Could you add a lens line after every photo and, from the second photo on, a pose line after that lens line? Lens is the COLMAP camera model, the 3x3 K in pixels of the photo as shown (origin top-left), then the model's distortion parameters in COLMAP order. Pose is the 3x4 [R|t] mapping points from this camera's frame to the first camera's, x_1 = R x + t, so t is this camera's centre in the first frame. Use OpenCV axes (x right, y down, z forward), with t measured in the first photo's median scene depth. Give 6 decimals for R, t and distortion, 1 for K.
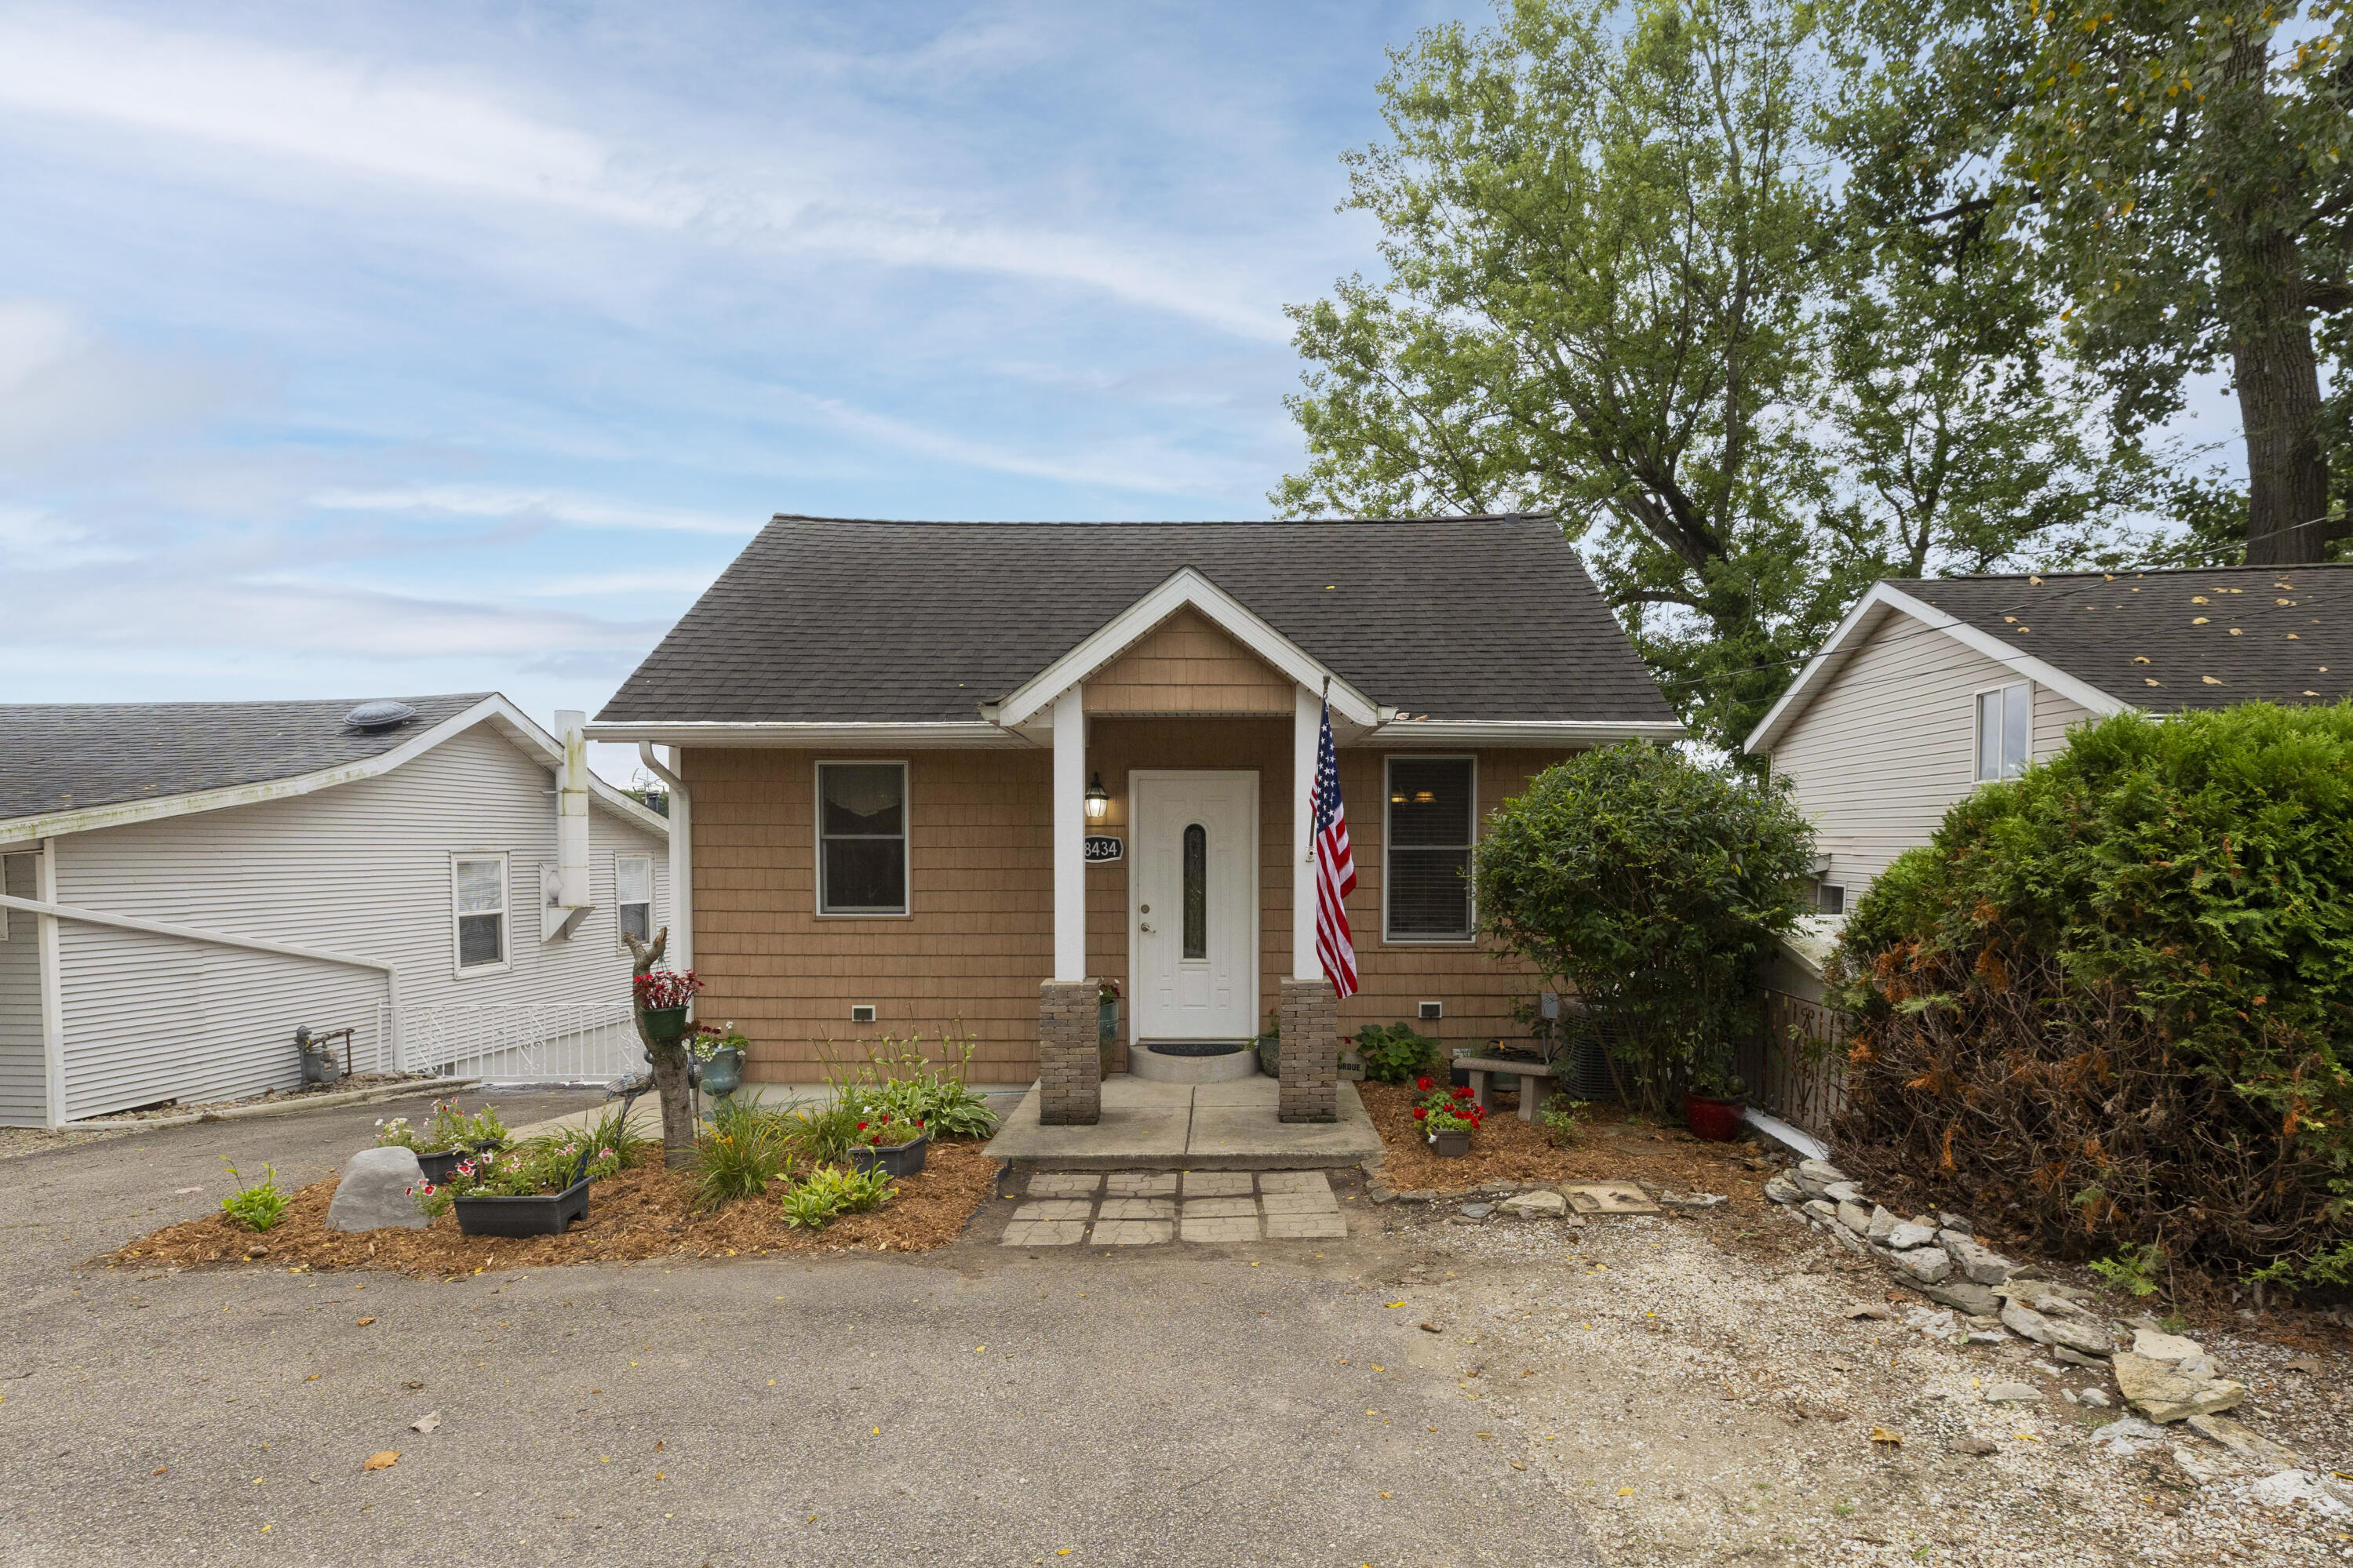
lens RADIAL K [[1199.3, 0, 1176.7], [0, 1199.3, 927.7], [0, 0, 1]] dist [0.003388, 0.000847]
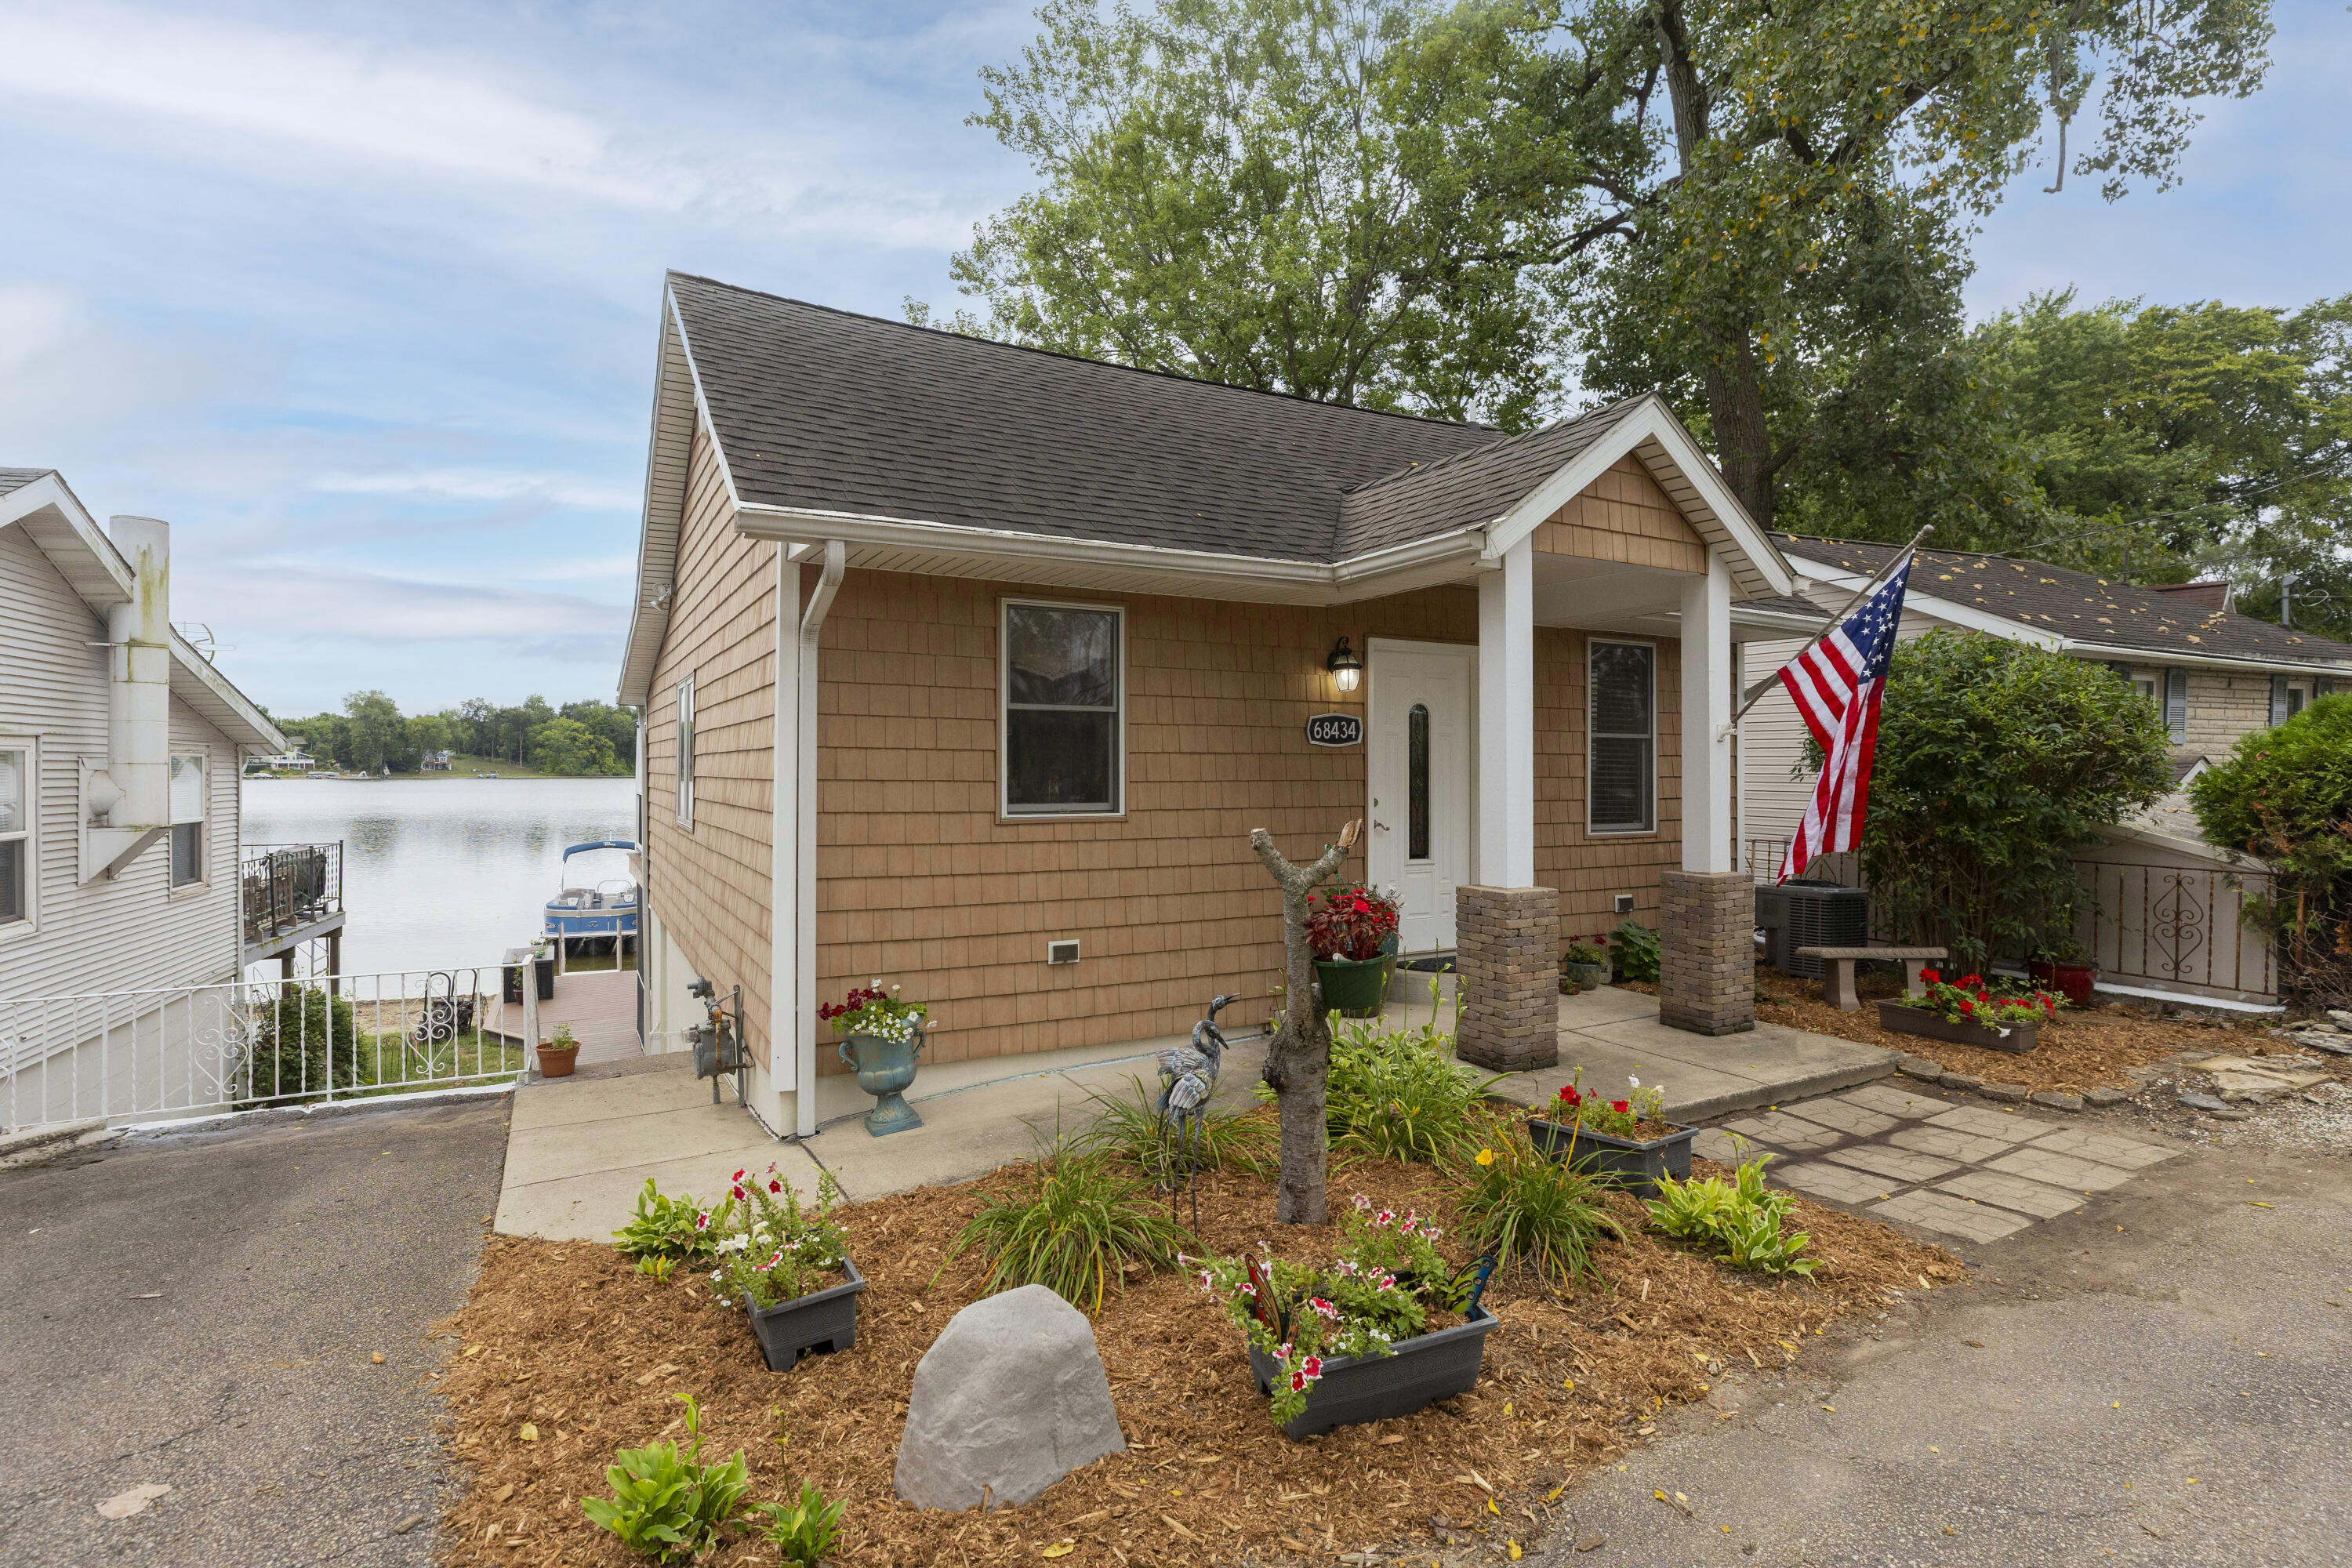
lens RADIAL K [[1128.7, 0, 1176.0], [0, 1128.7, 784.0], [0, 0, 1]] dist [-0.004537, -0.000835]
pose [[0.875052, -0.003231, 0.484018, -0.531475], [0.027674, 0.998676, -0.043366, 0.001971], [-0.483237, 0.051342, 0.873983, 0.370528]]
